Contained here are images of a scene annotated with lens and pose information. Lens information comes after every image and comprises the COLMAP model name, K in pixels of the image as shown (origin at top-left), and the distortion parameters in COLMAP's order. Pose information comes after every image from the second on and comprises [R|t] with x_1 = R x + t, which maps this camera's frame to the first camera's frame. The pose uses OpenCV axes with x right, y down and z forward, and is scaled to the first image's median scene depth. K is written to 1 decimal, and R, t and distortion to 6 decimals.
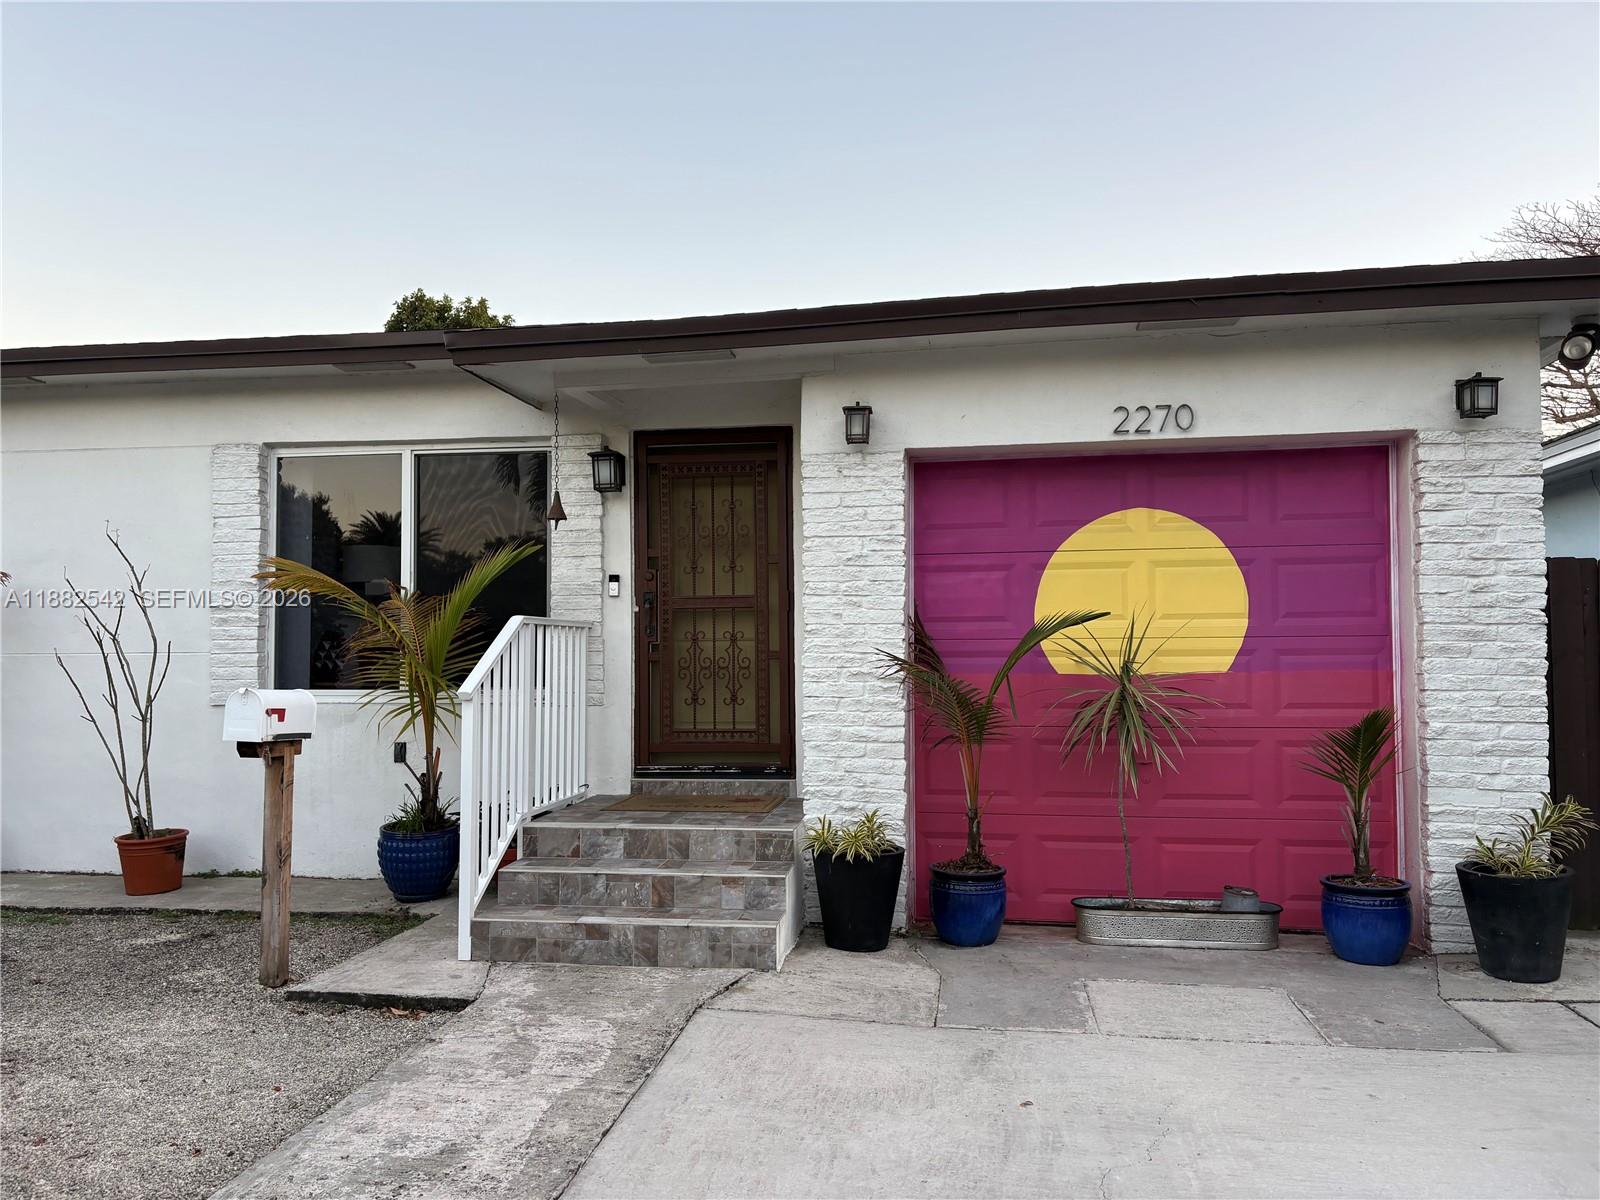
lens RADIAL K [[1208.5, 0, 791.9], [0, 1208.5, 602.5], [0, 0, 1]] dist [0.055698, -0.064552]
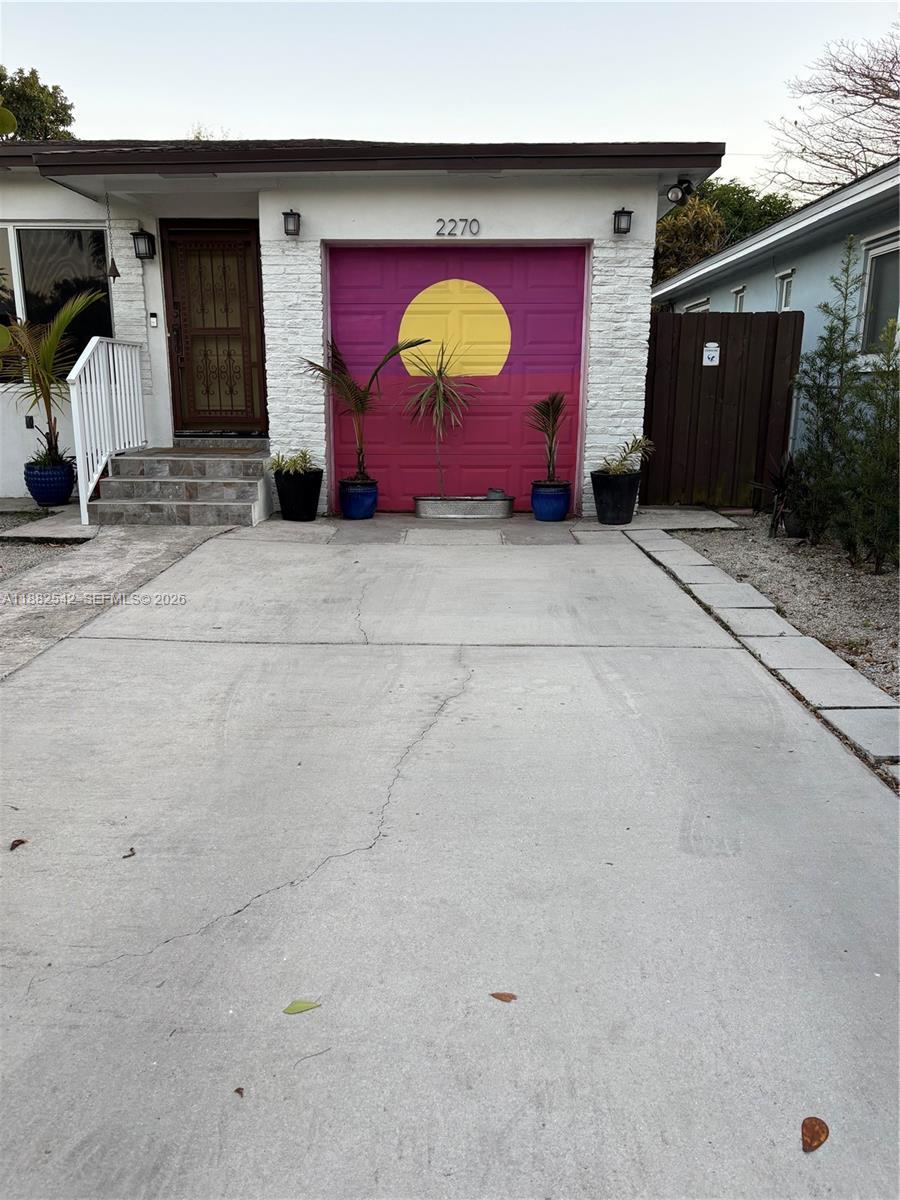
lens RADIAL K [[919.0, 0, 448.3], [0, 919.0, 610.6], [0, 0, 1]] dist [0.048179, -0.066001]
pose [[0.990467, -0.025765, 0.135322, 0.082430], [-0.013158, 0.960165, 0.279125, 0.011056], [-0.137123, -0.278245, 0.950672, -0.430218]]
